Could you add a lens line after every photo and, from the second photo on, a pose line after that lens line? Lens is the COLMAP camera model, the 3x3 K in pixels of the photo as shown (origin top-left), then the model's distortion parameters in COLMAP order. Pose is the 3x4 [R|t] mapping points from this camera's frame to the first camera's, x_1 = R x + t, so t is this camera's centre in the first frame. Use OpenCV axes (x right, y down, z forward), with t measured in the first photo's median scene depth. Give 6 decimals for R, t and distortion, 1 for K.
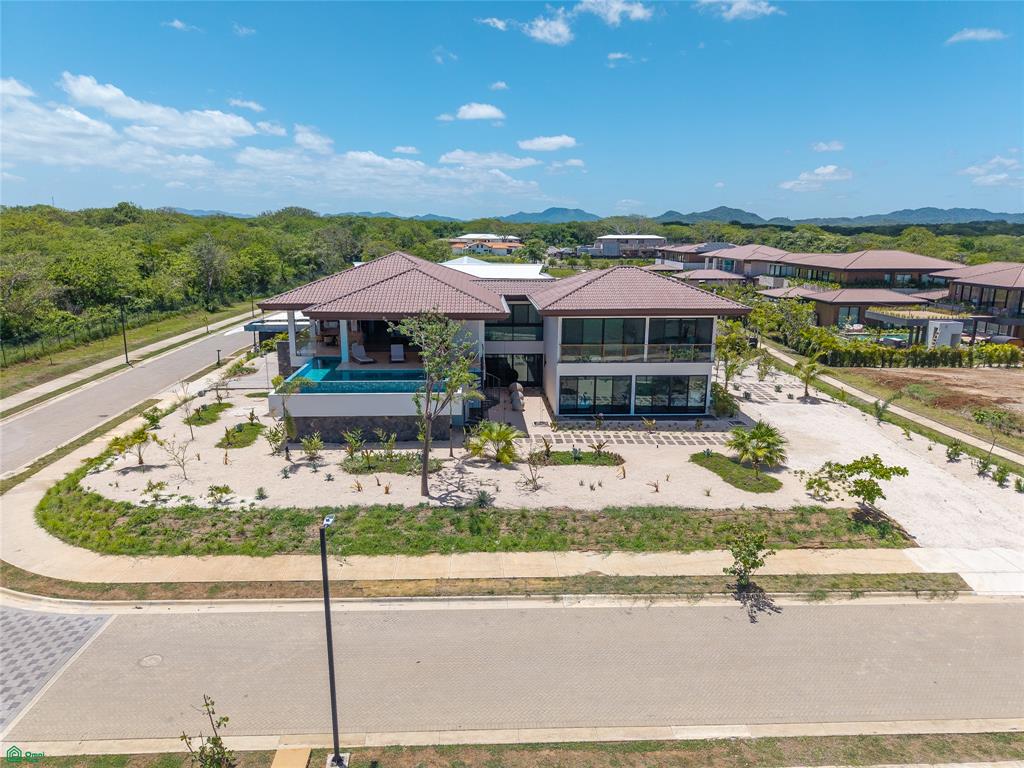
lens RADIAL K [[690.4, 0, 505.8], [0, 690.4, 386.2], [0, 0, 1]] dist [0.013782, -0.006535]
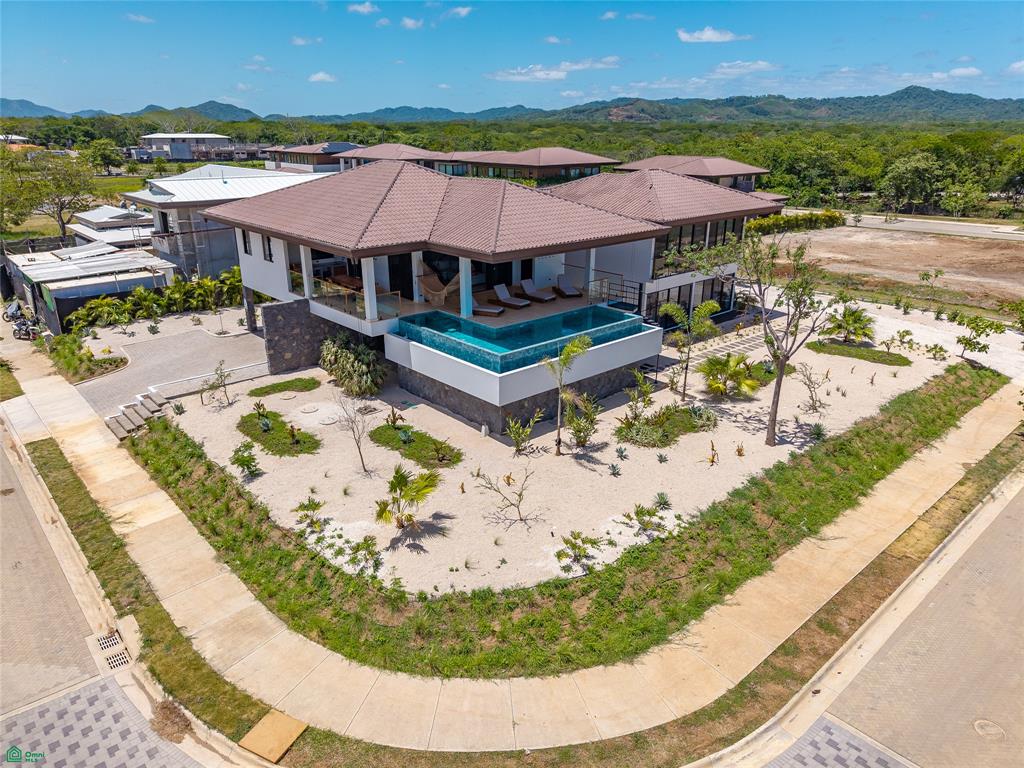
lens RADIAL K [[690.4, 0, 515.0], [0, 690.4, 378.9], [0, 0, 1]] dist [0.013782, -0.006535]
pose [[0.776419, -0.217767, 0.591397, -0.810830], [0.141563, 0.974686, 0.173052, -0.114351], [-0.614112, -0.050641, 0.787593, 0.469929]]
